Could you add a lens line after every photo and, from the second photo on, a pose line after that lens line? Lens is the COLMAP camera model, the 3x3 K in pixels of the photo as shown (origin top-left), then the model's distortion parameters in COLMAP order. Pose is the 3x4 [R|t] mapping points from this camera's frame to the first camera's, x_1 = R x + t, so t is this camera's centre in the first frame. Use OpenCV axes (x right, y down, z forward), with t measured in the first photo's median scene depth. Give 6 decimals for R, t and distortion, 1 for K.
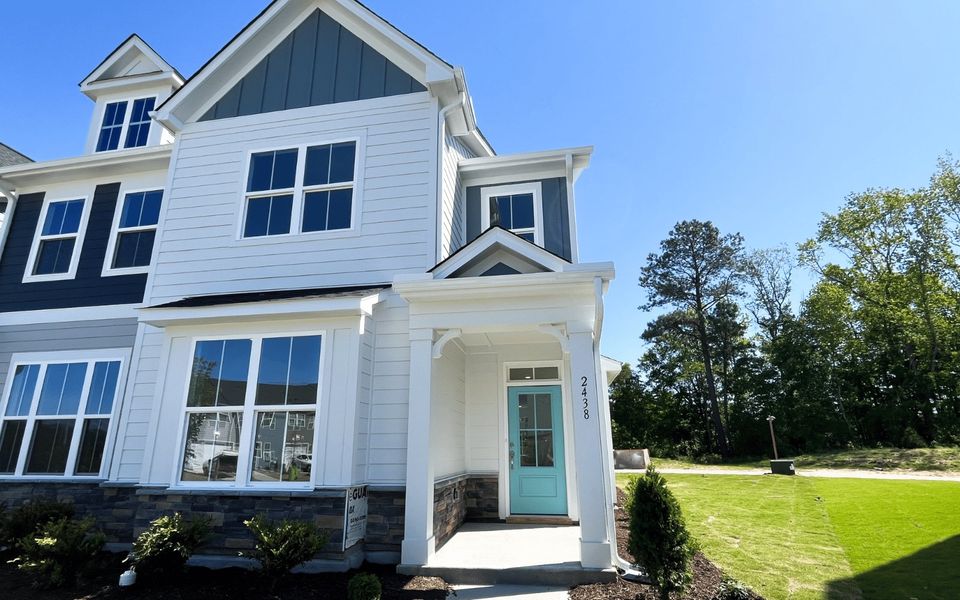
lens RADIAL K [[457.1, 0, 501.0], [0, 457.1, 300.6], [0, 0, 1]] dist [-0.002945, -0.001471]
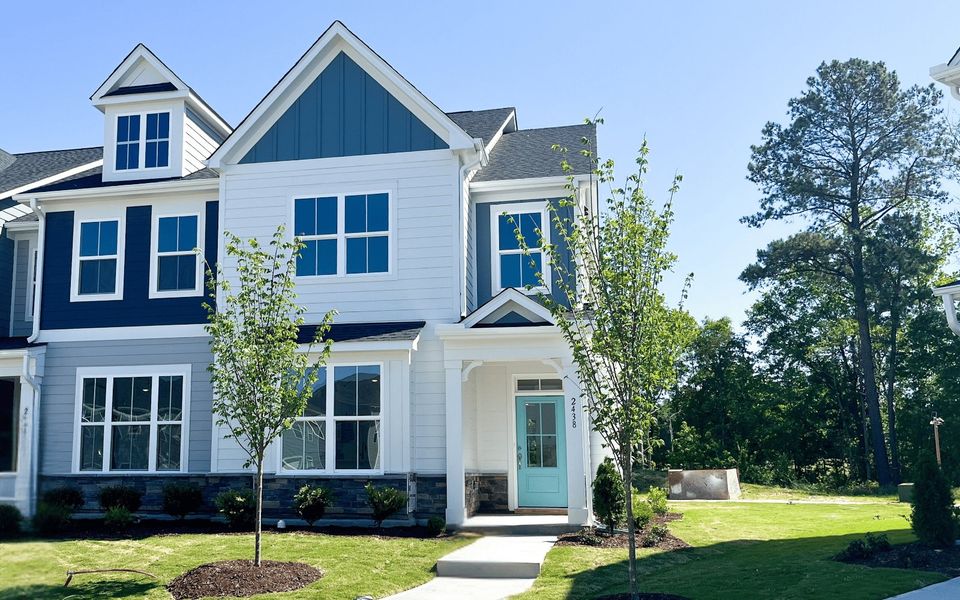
lens RADIAL K [[808.1, 0, 480.0], [0, 808.1, 300.0], [0, 0, 1]] dist [0.010065, 0.003258]
pose [[0.999859, 0.002590, -0.016583, -0.044749], [-0.000791, 0.994201, 0.107532, -0.279905], [0.016766, -0.107503, 0.994063, -1.009744]]
